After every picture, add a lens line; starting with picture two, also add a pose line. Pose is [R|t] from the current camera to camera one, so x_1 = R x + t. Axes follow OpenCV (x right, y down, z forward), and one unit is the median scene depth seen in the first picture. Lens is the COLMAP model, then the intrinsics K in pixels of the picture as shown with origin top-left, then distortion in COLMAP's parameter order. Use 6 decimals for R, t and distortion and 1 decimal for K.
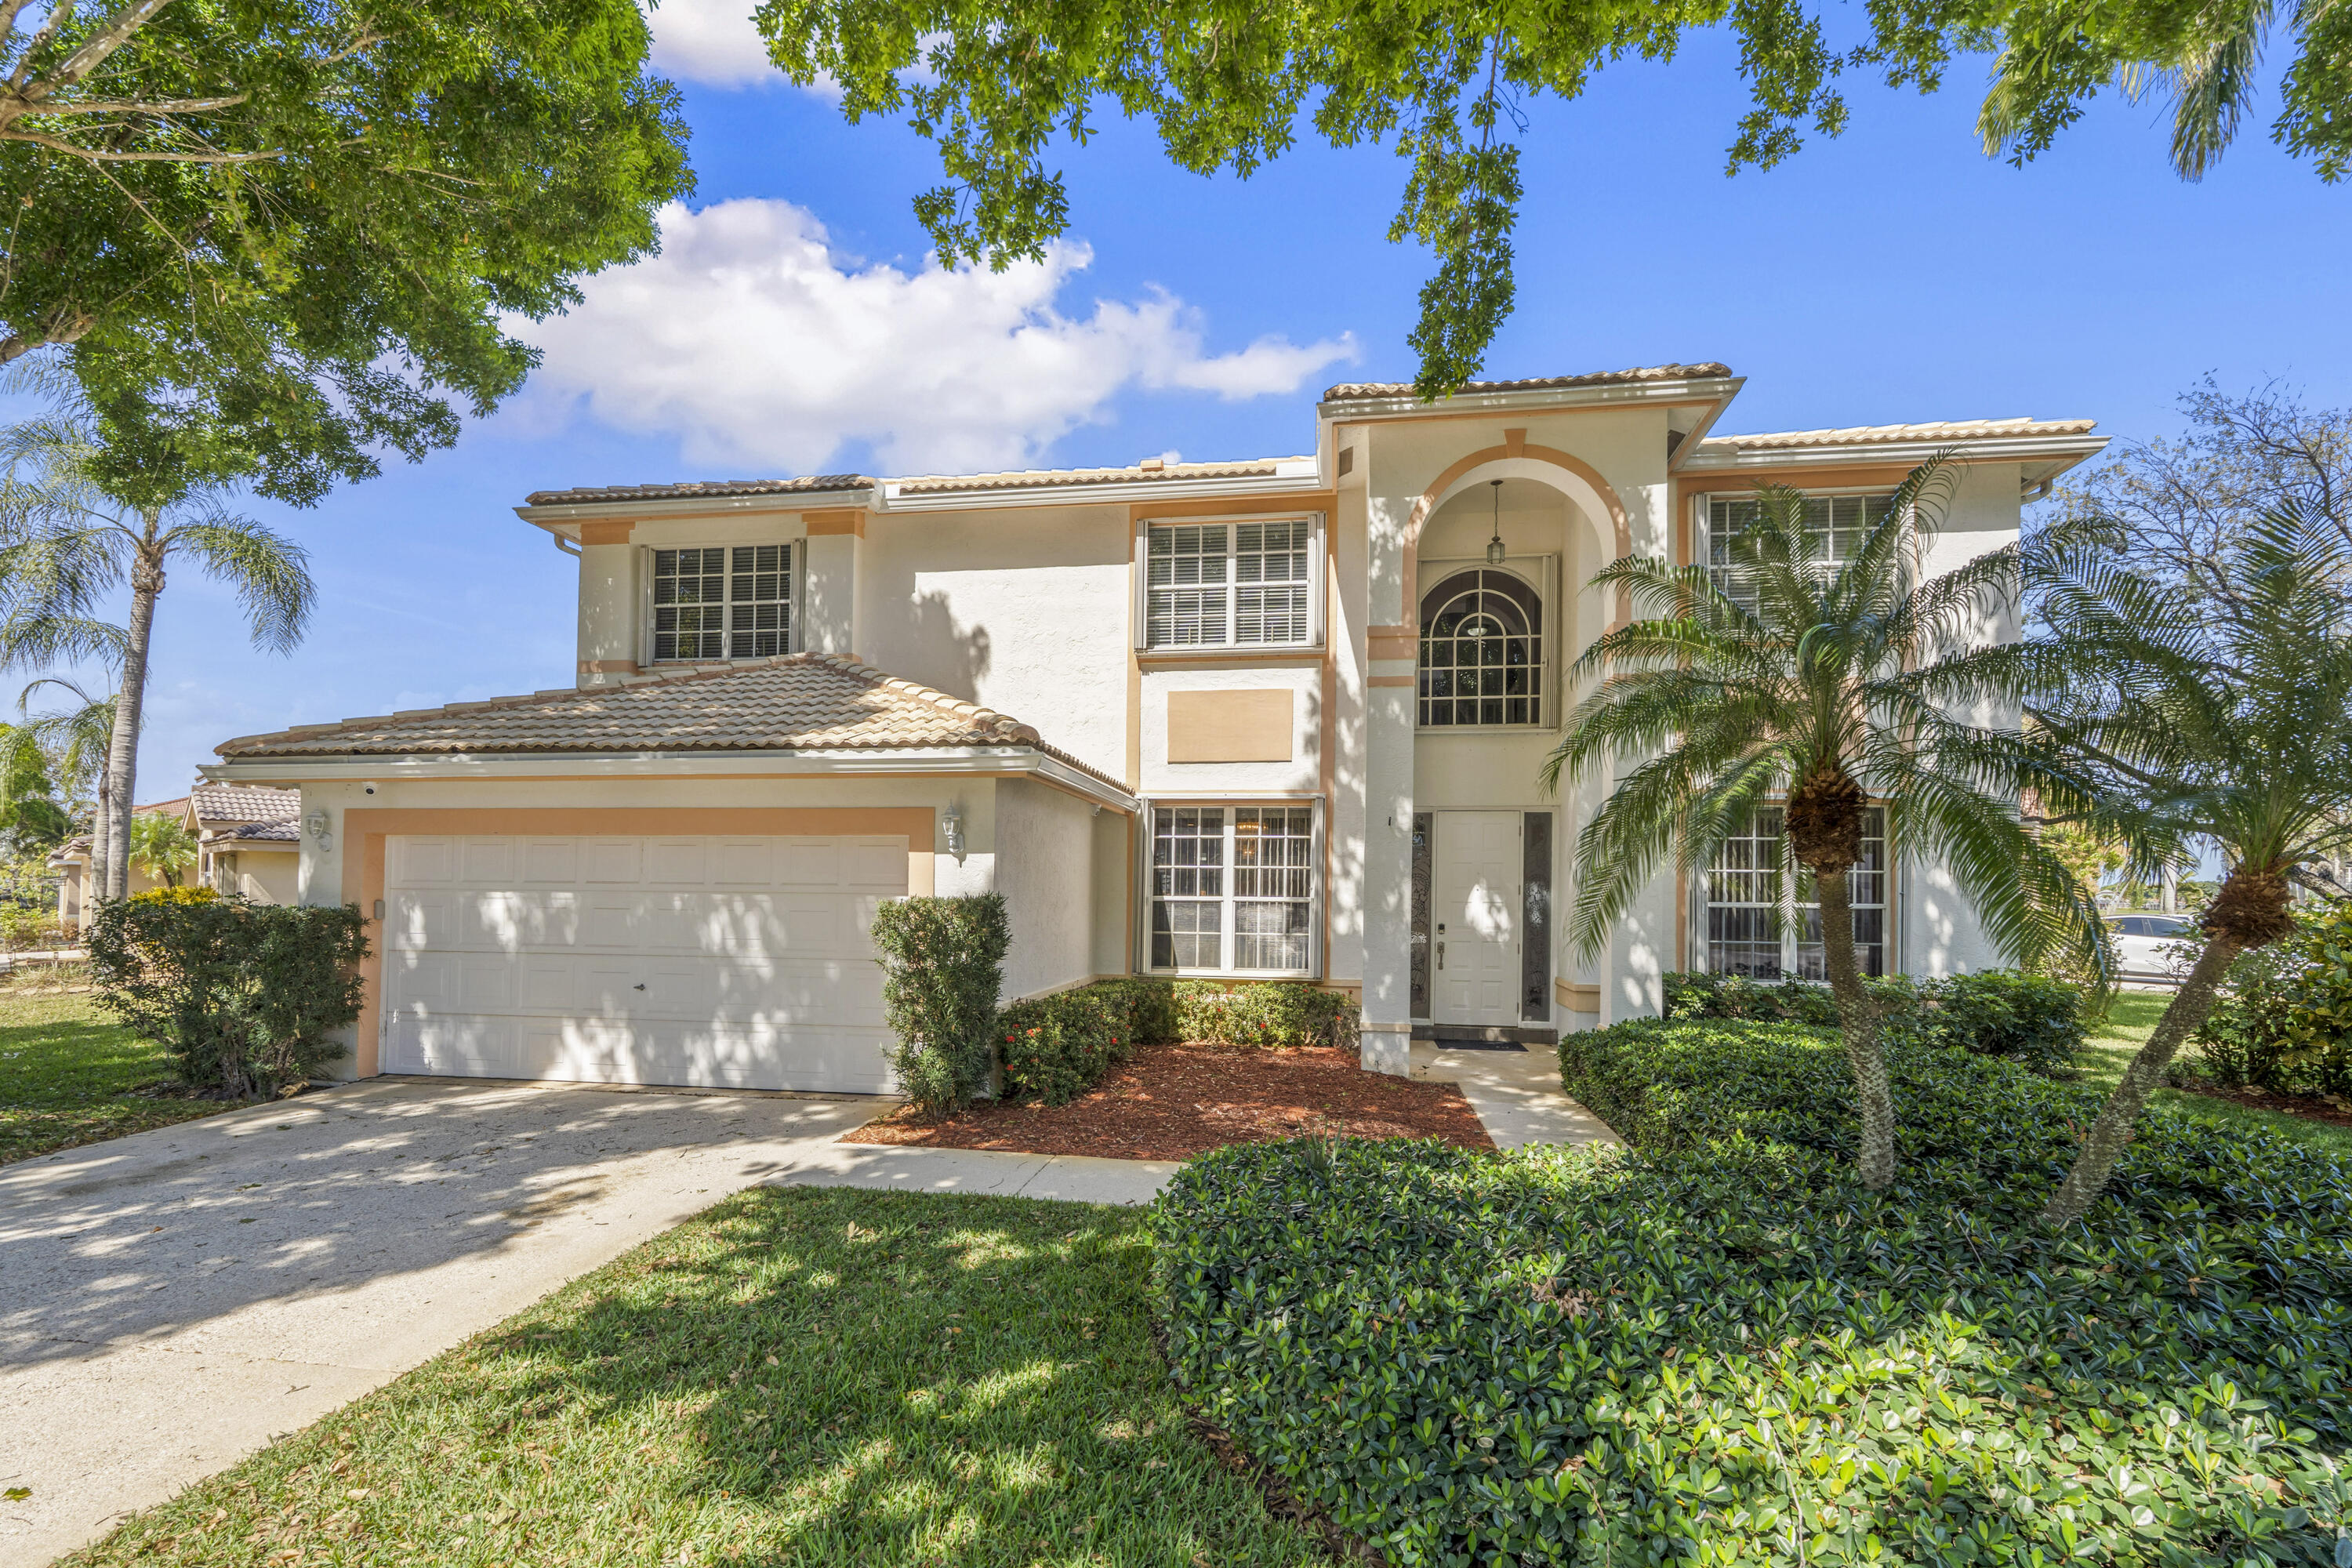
lens RADIAL K [[1131.4, 0, 1187.2], [0, 1131.4, 907.2], [0, 0, 1]] dist [0.000293, 0.000337]
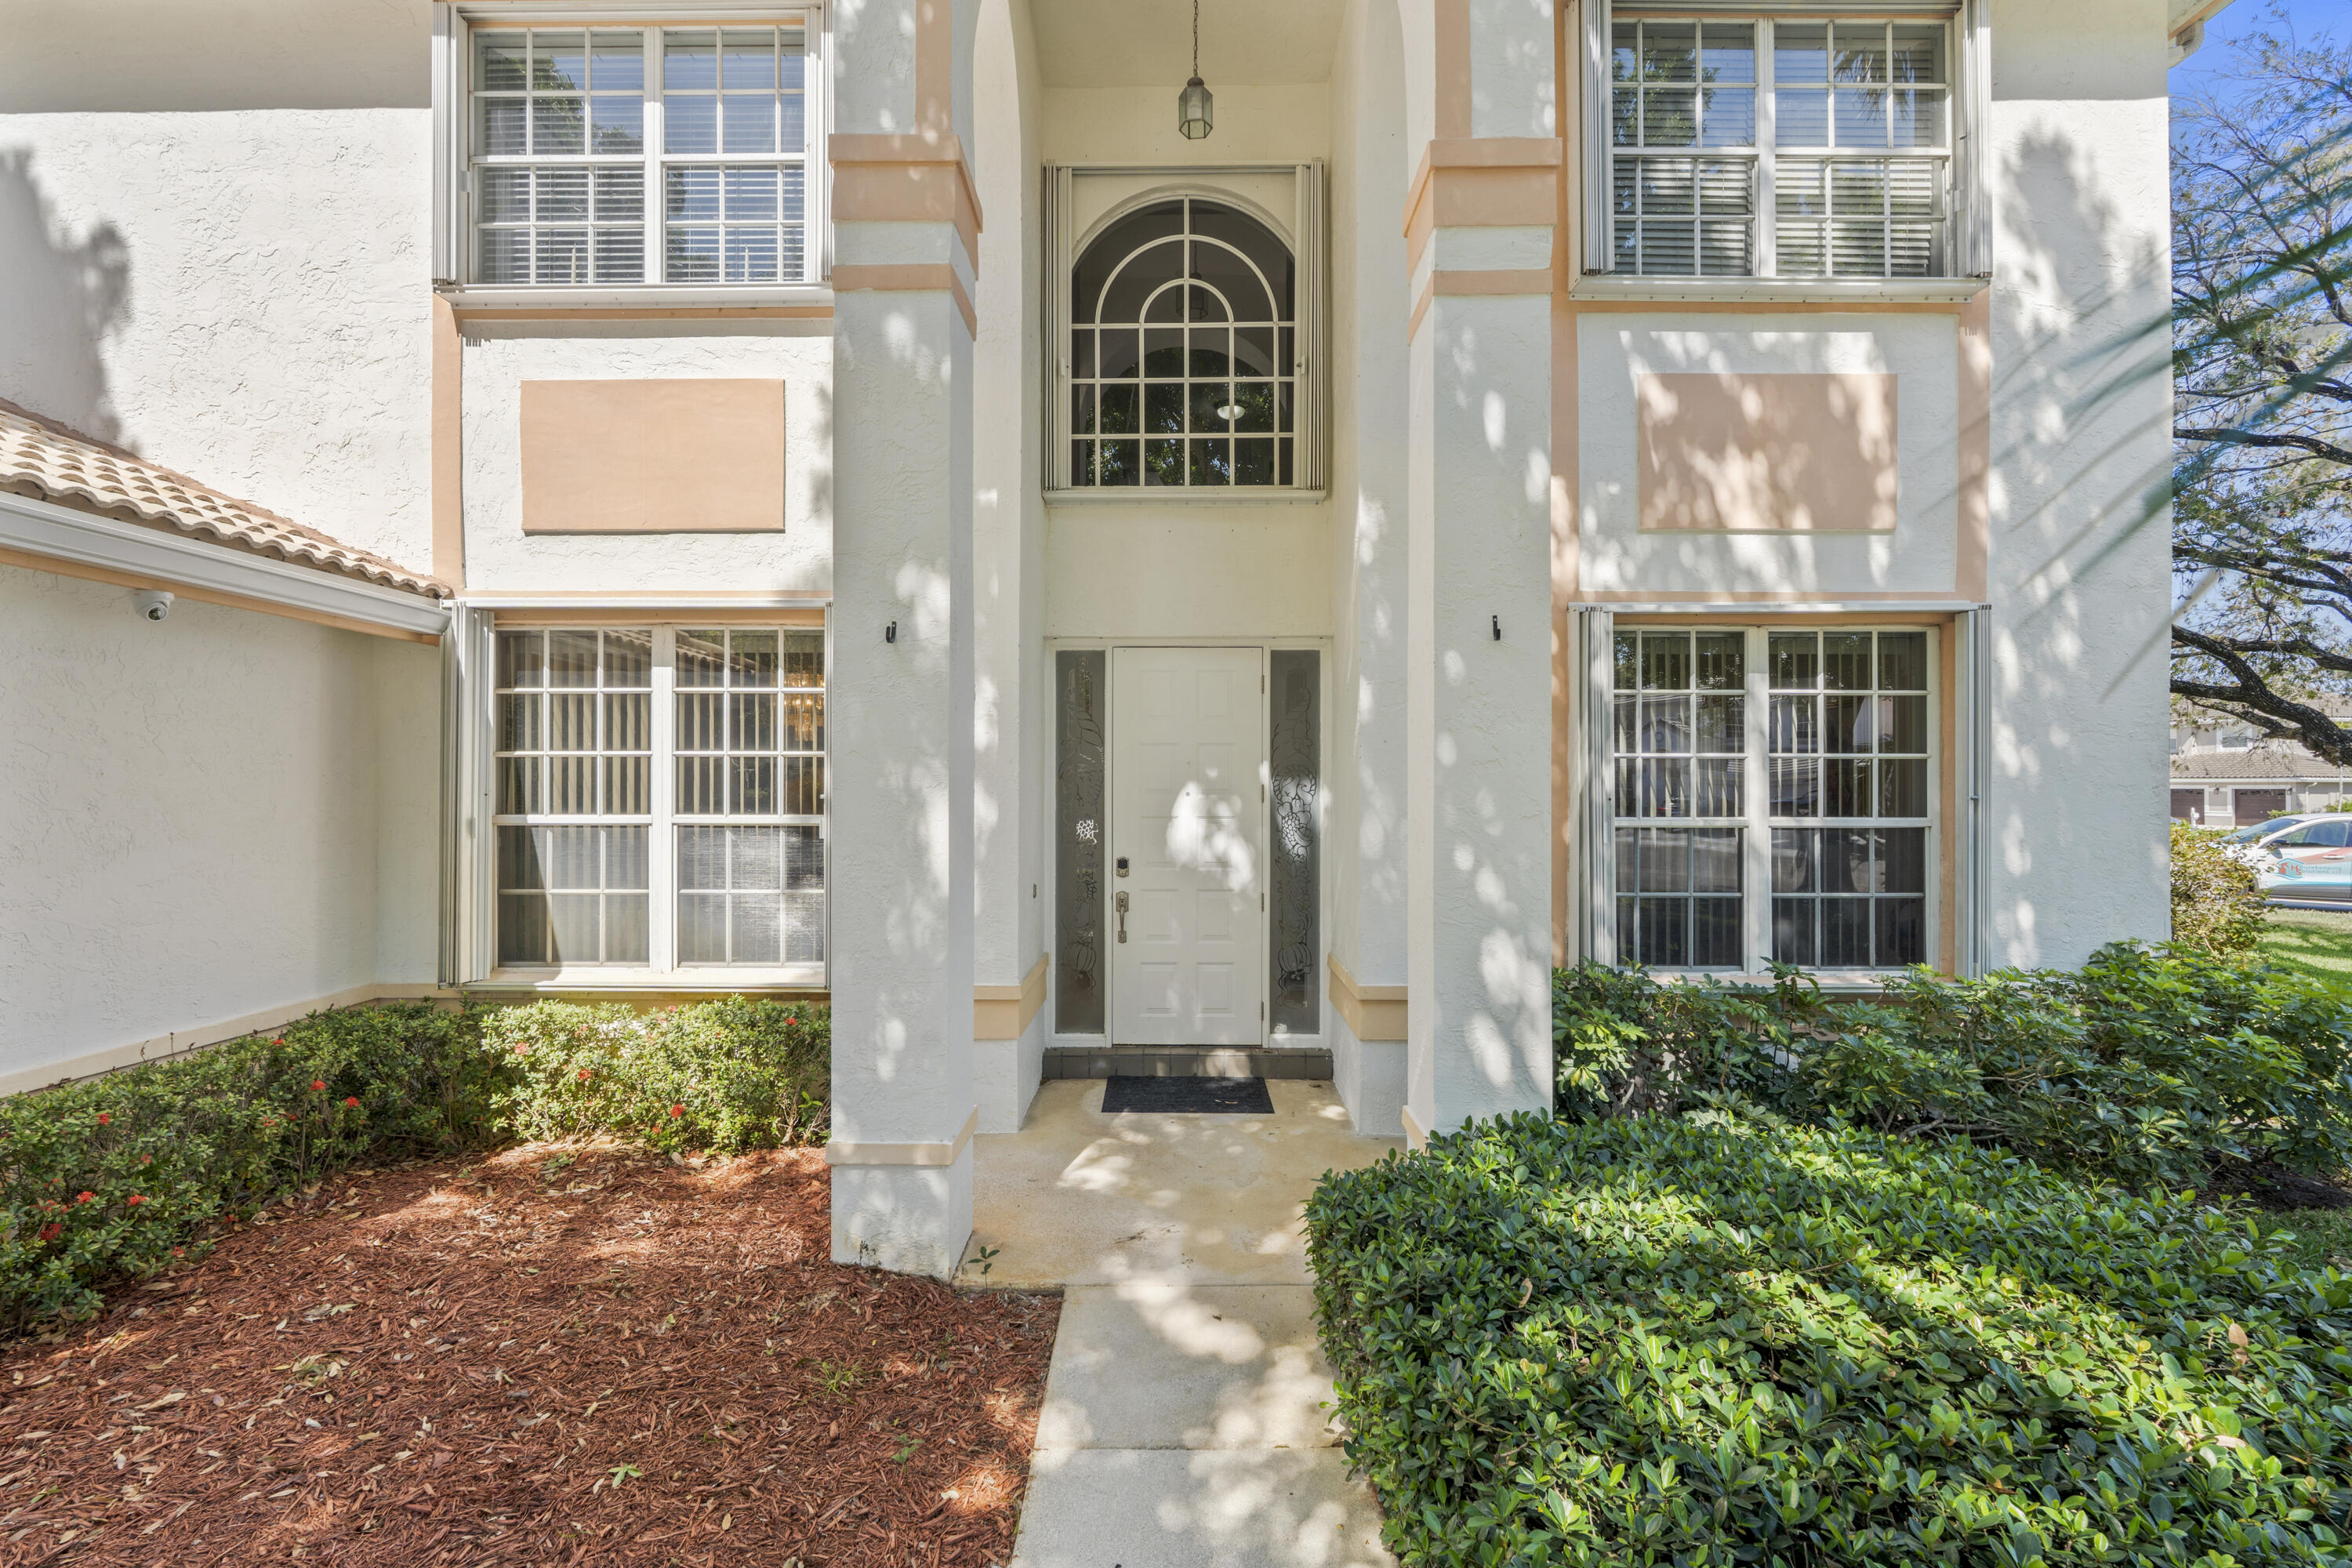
lens RADIAL K [[1041.7, 0, 1168.5], [0, 1041.7, 801.3], [0, 0, 1]] dist [0.000558, 0.000222]
pose [[0.991639, -0.010160, 0.128646, 0.200140], [0.009588, 0.999941, 0.005064, -0.016038], [-0.128690, -0.003788, 0.991678, 0.554717]]
